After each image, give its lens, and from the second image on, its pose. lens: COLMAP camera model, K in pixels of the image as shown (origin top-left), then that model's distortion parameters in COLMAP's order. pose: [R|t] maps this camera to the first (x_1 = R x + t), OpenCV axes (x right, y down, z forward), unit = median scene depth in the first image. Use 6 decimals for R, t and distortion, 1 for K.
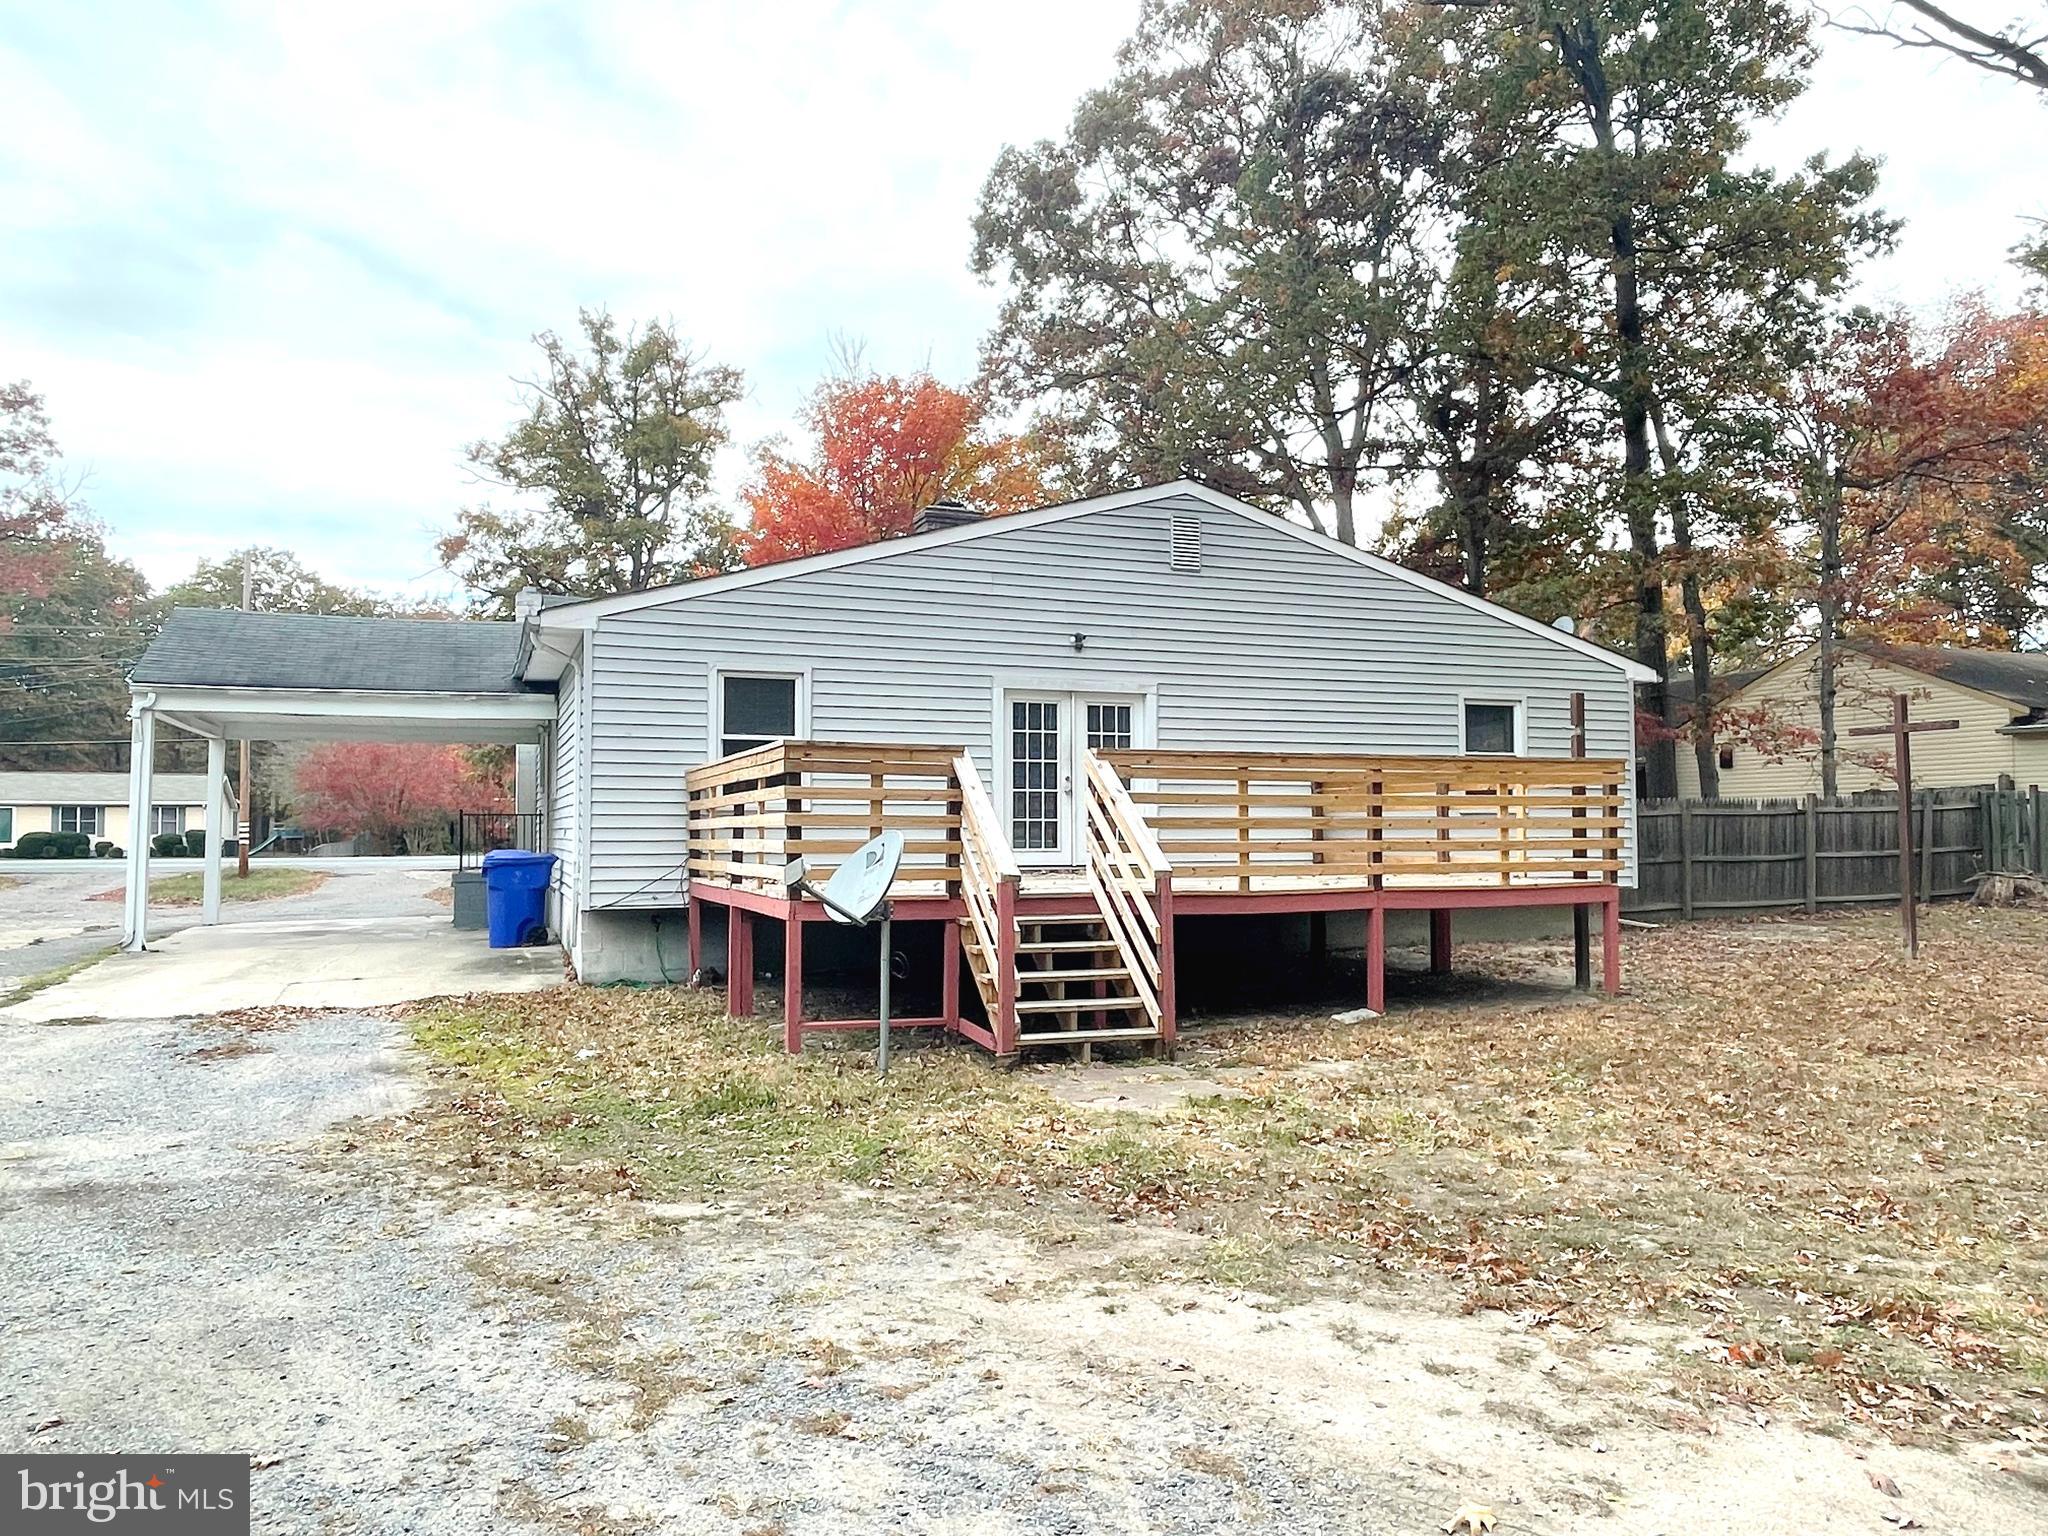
lens RADIAL K [[1381.3, 0, 1019.9], [0, 1381.3, 763.8], [0, 0, 1]] dist [0.002927, 0.000854]
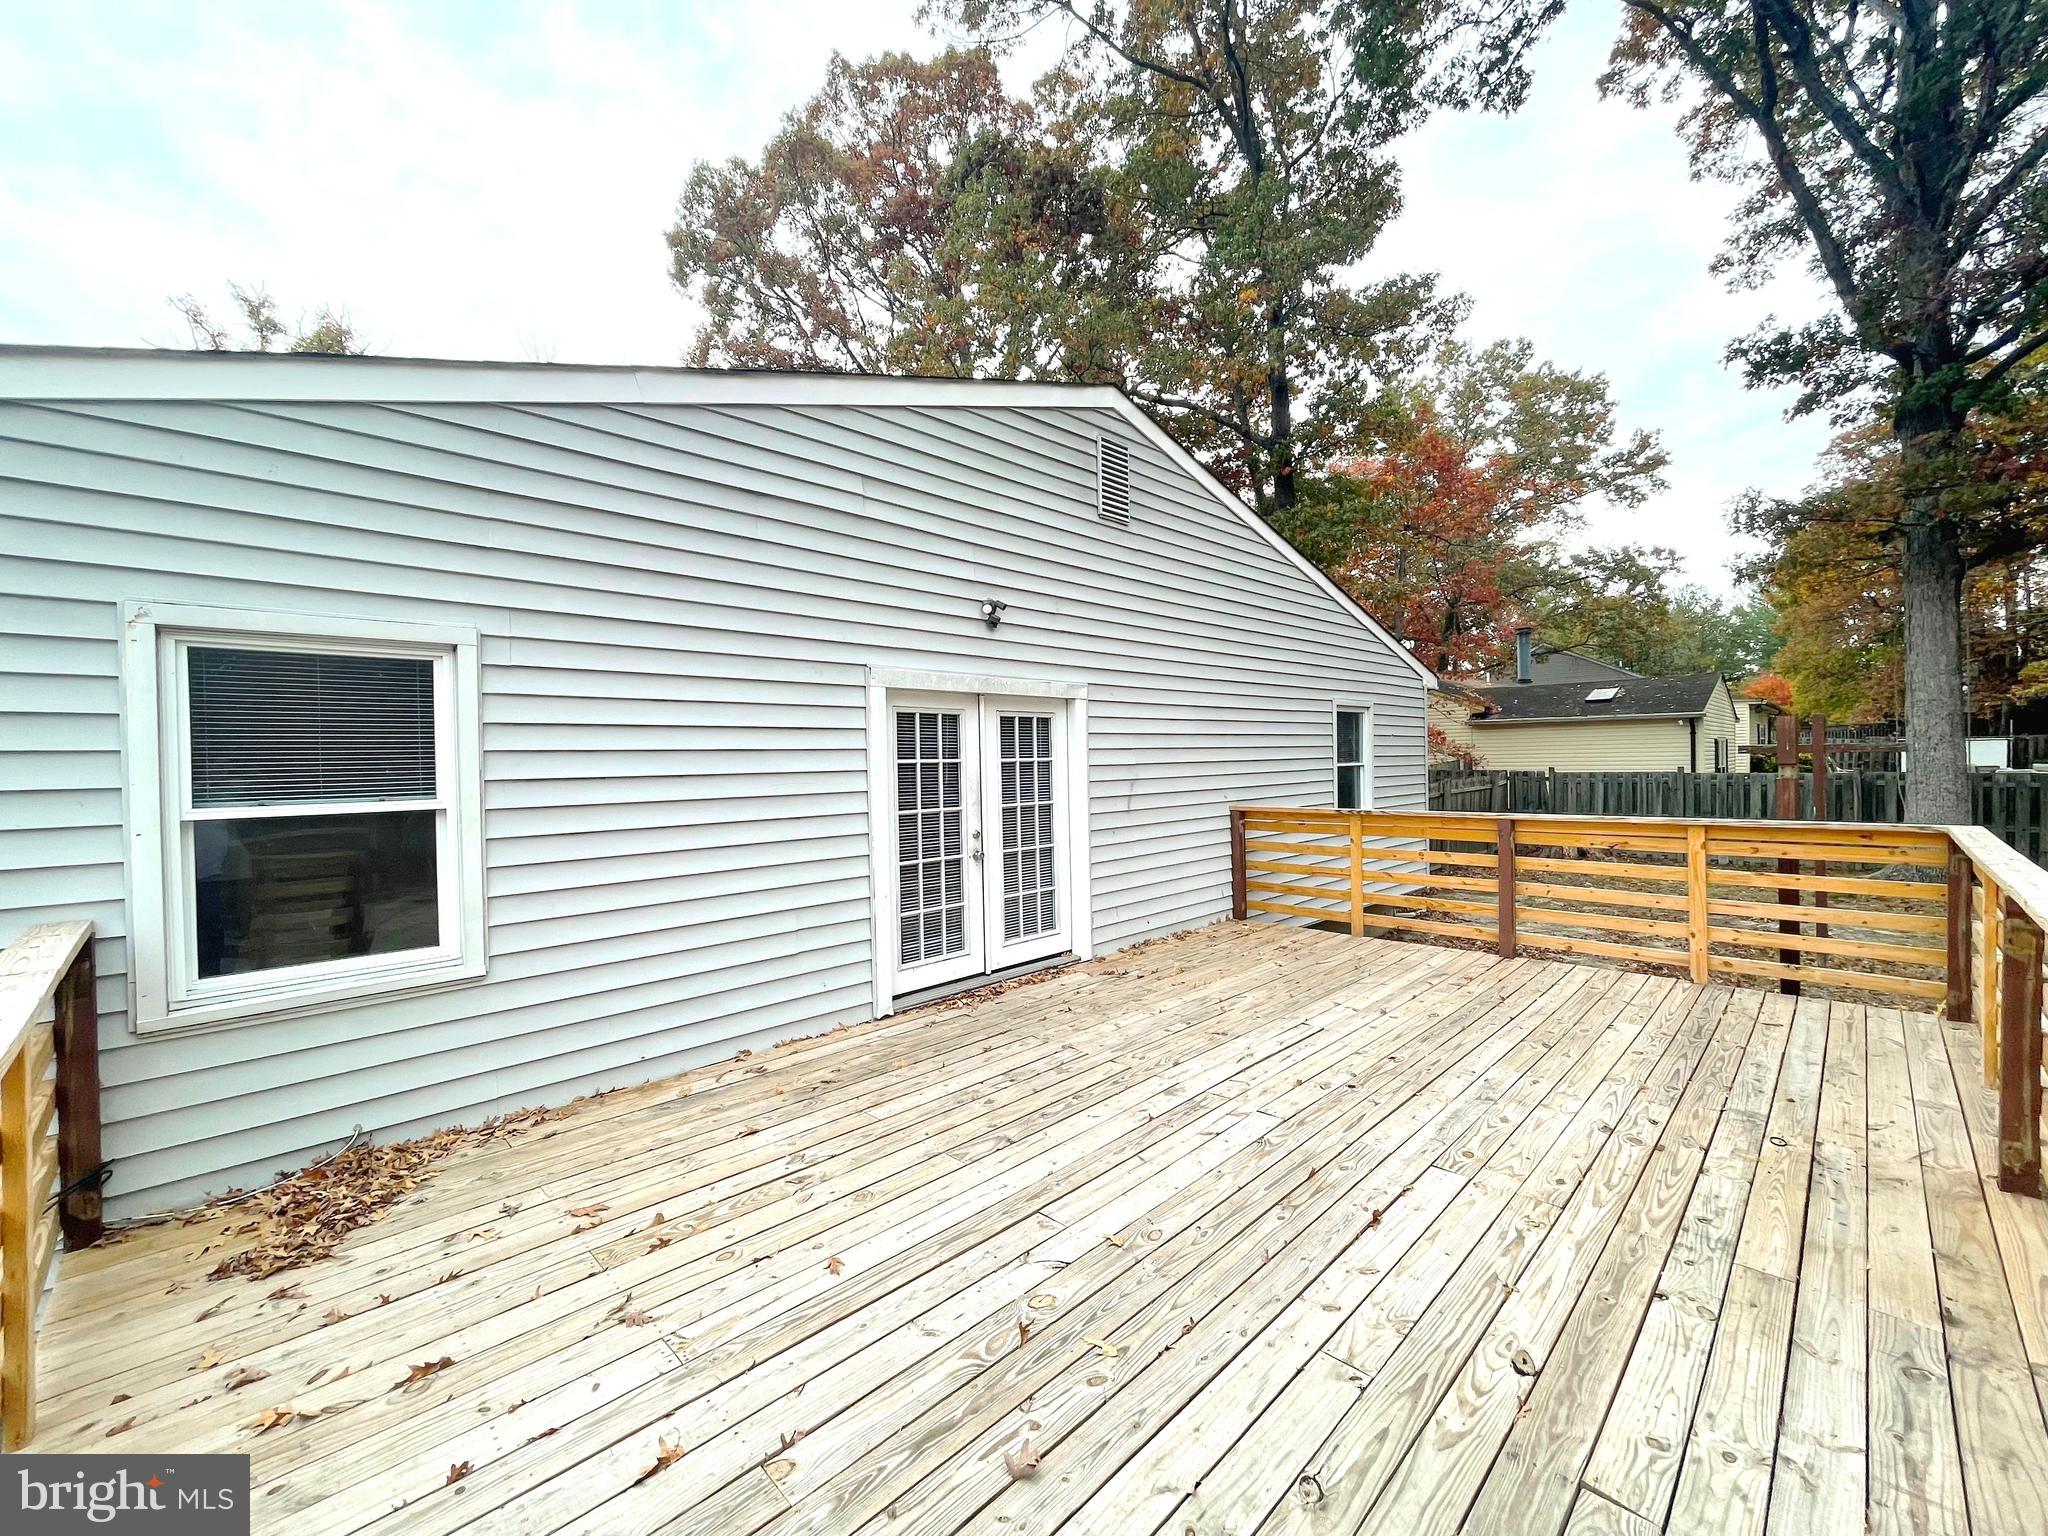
lens RADIAL K [[836.4, 0, 1036.9], [0, 836.4, 777.8], [0, 0, 1]] dist [0.000904, 0.000587]
pose [[0.919407, -0.021963, 0.392695, -0.087456], [-0.004902, 0.997722, 0.067279, -0.040121], [-0.393278, -0.063782, 0.917205, 0.641612]]
